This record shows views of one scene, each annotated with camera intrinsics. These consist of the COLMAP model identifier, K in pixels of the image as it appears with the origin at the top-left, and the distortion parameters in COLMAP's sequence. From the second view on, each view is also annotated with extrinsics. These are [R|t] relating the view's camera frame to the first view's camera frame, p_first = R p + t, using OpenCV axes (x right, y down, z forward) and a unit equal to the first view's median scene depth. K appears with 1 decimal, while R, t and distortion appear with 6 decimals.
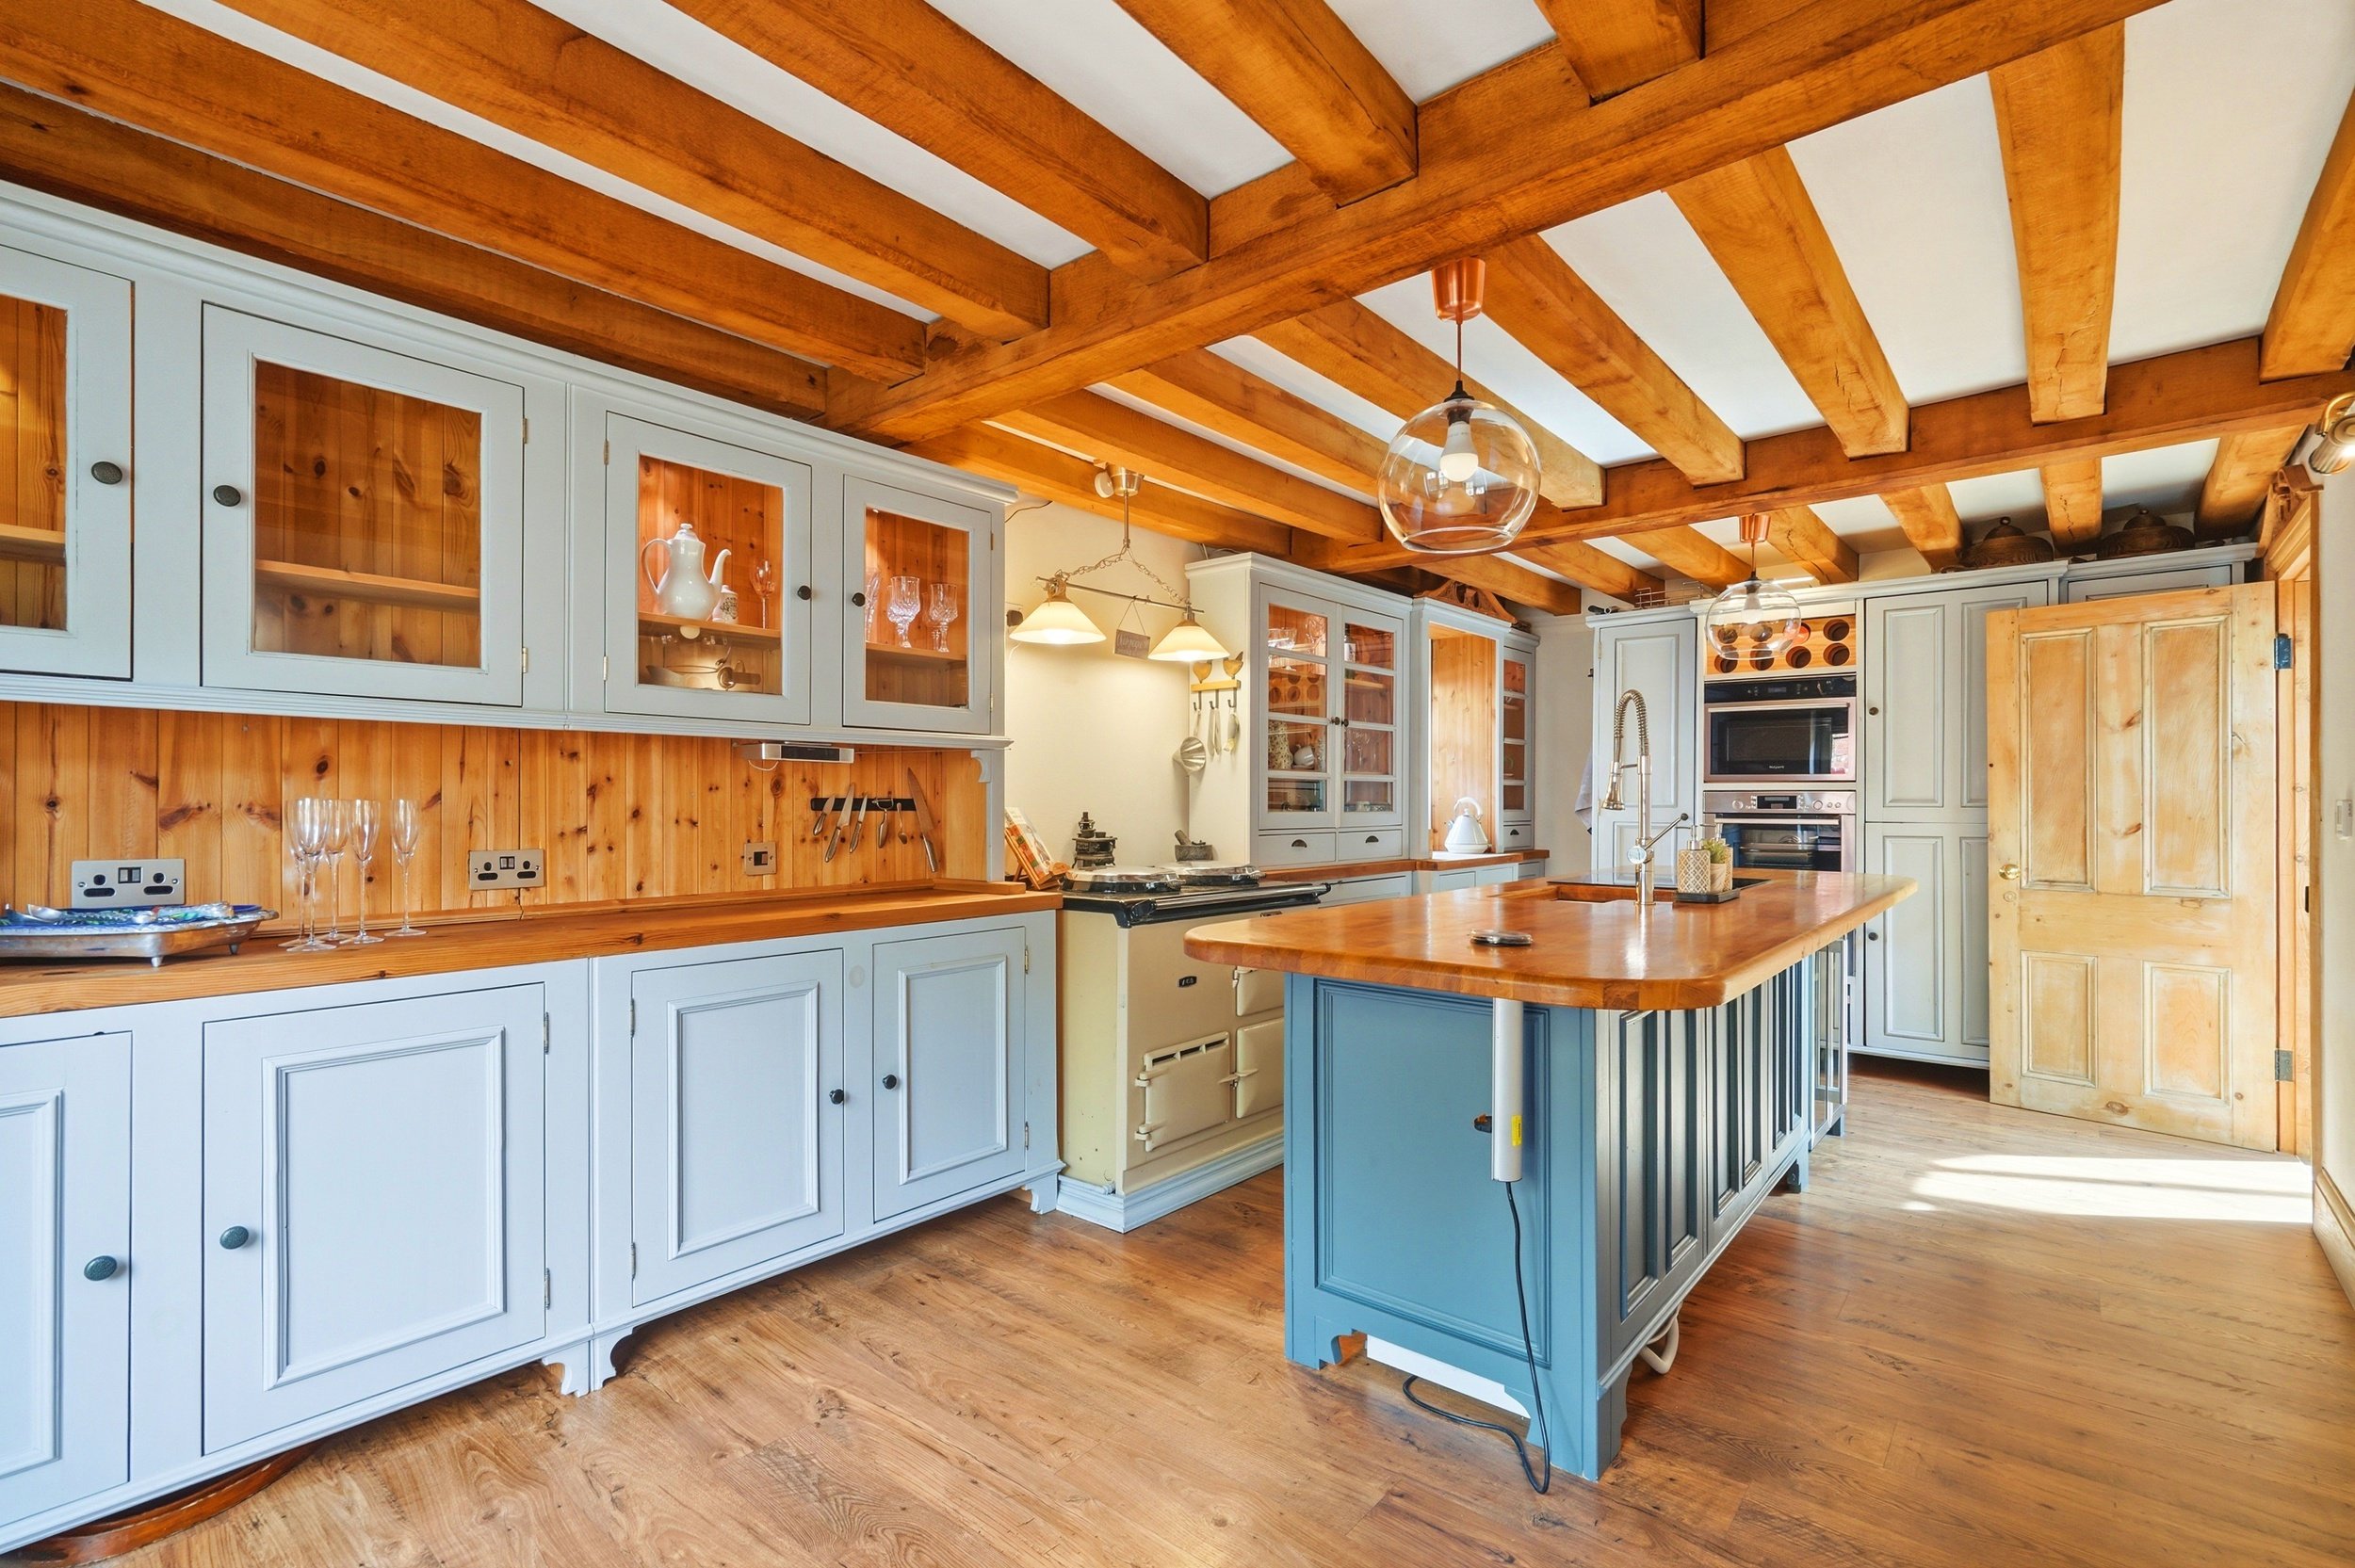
lens RADIAL K [[1073.0, 0, 1168.8], [0, 1073.0, 796.7], [0, 0, 1]] dist [-0.003504, -0.000259]
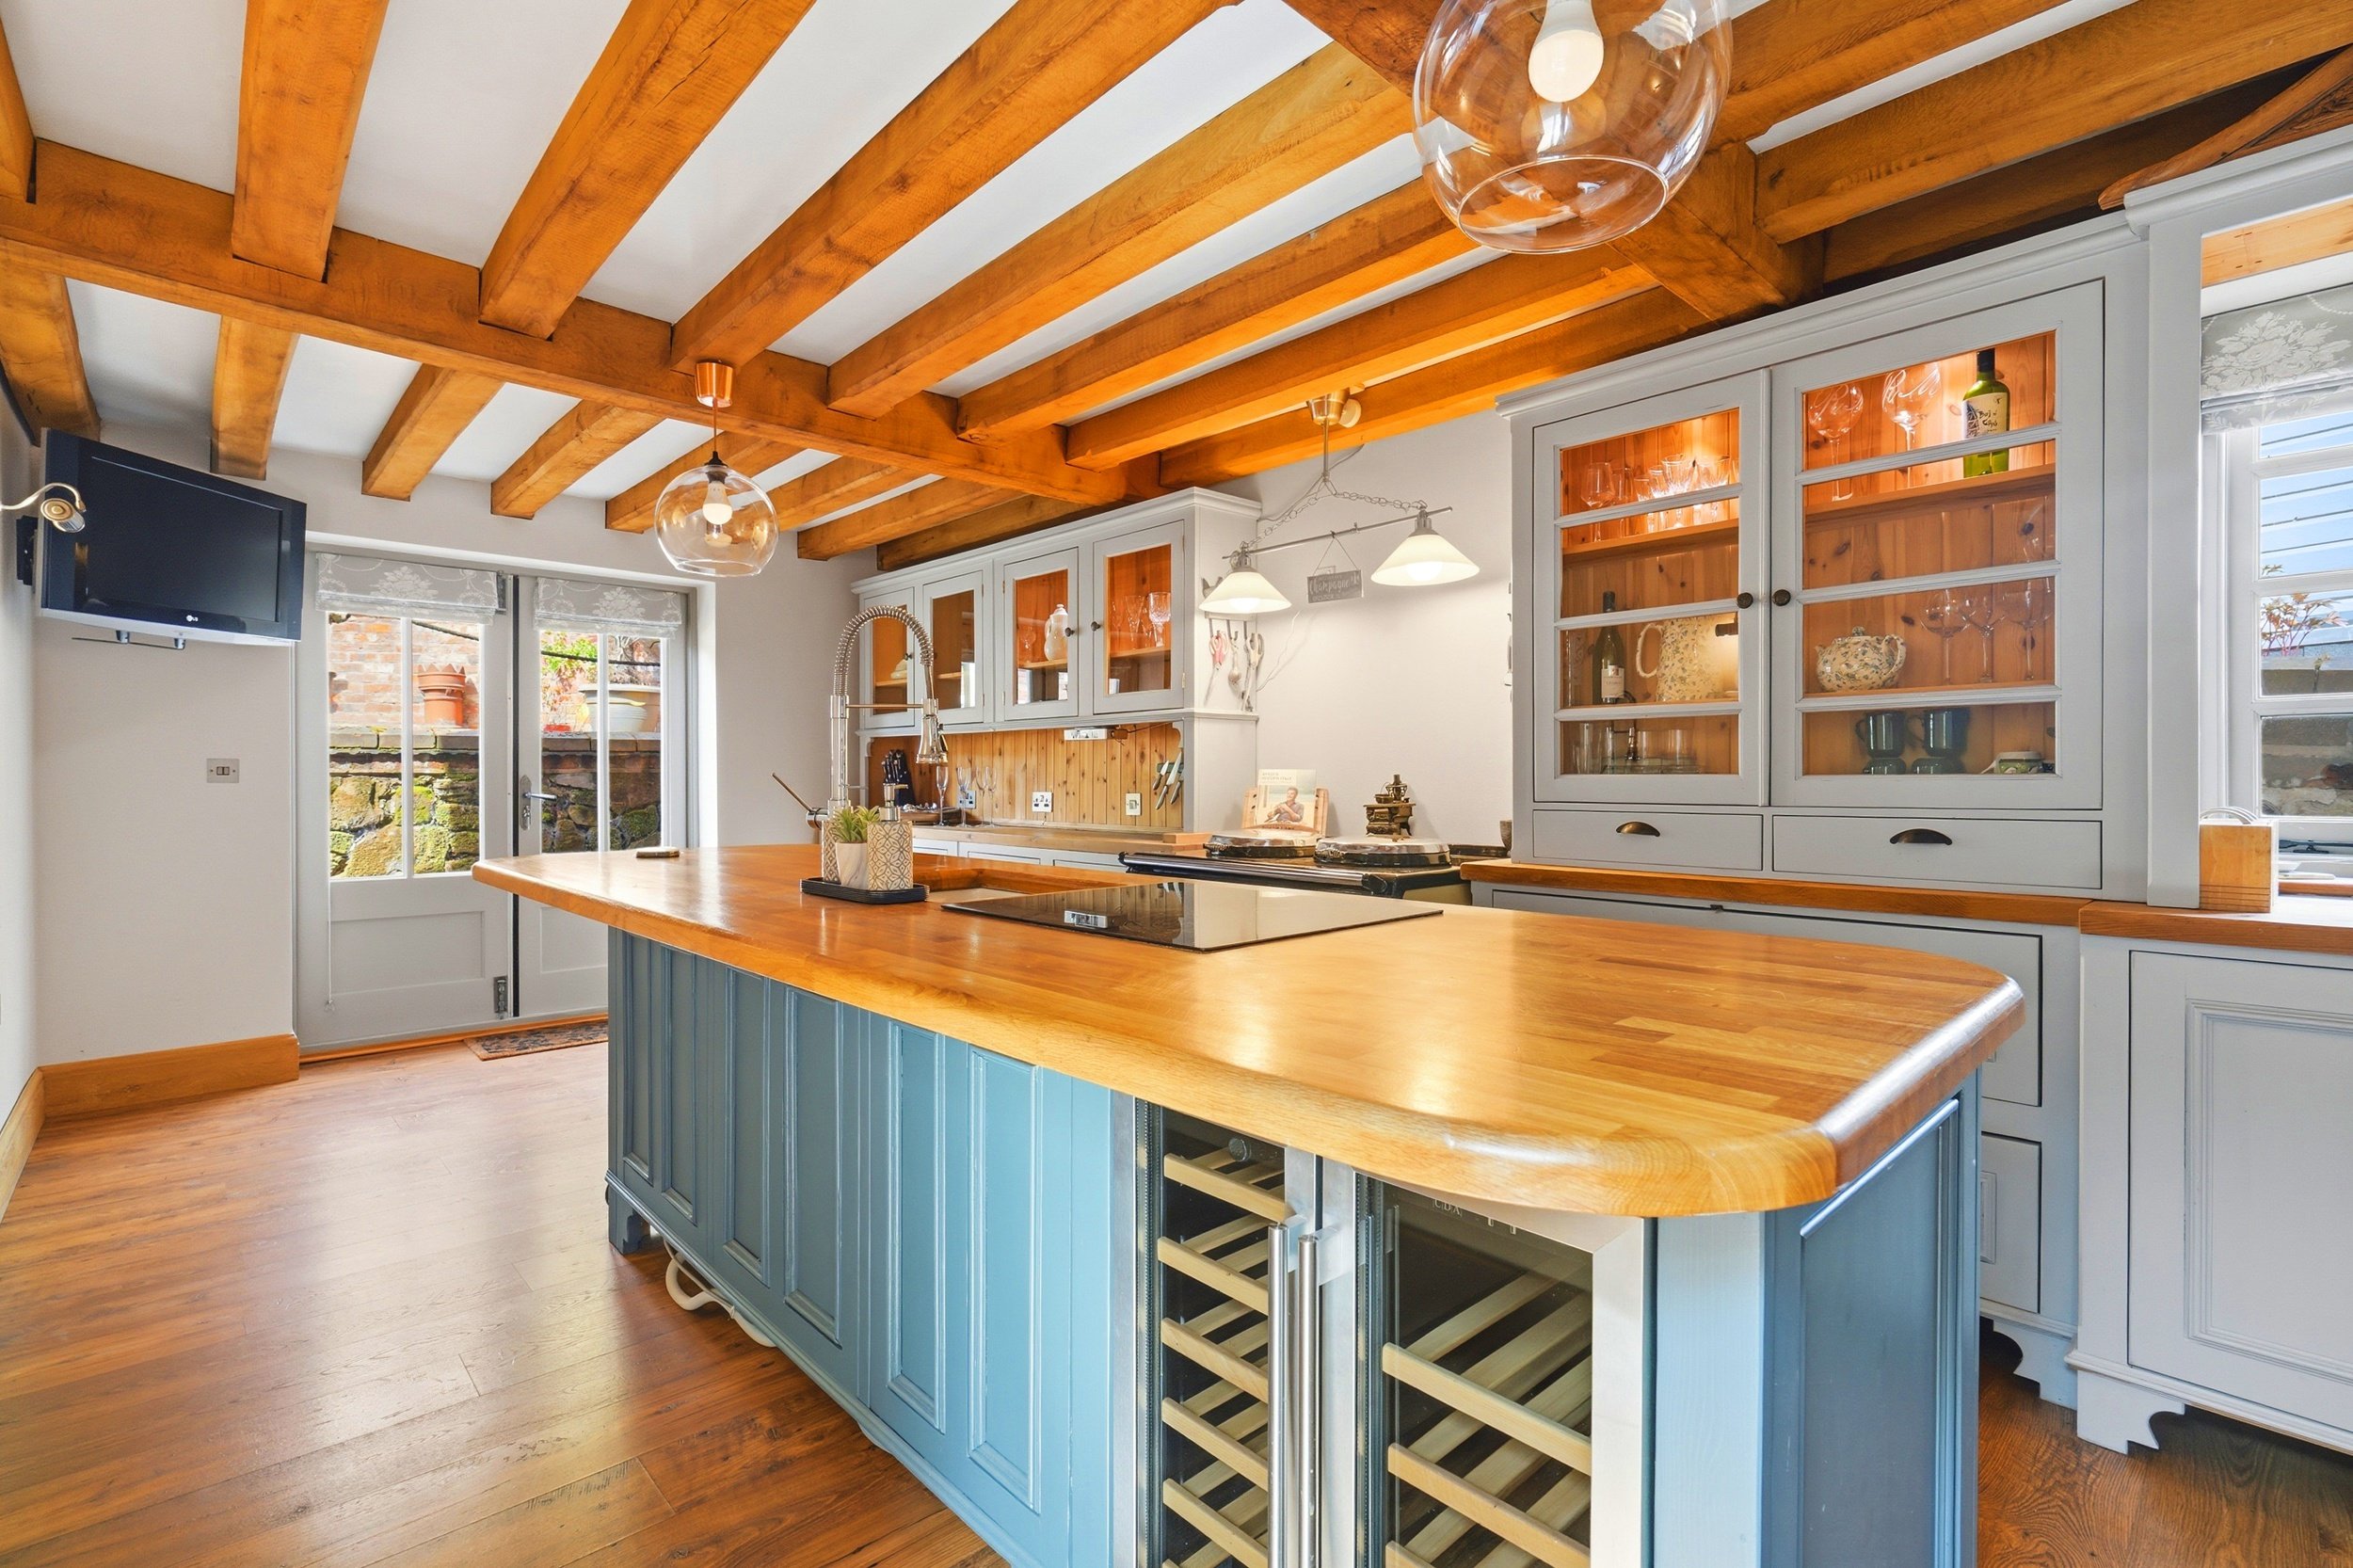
lens RADIAL K [[1072.2, 0, 1167.5], [0, 1072.2, 782.7], [0, 0, 1]] dist [-0.003504, -0.000259]
pose [[-0.118304, 0.005857, -0.992960, 0.943995], [0.007363, 0.999960, 0.005021, 0.017839], [0.992950, -0.006717, -0.118342, 1.048266]]
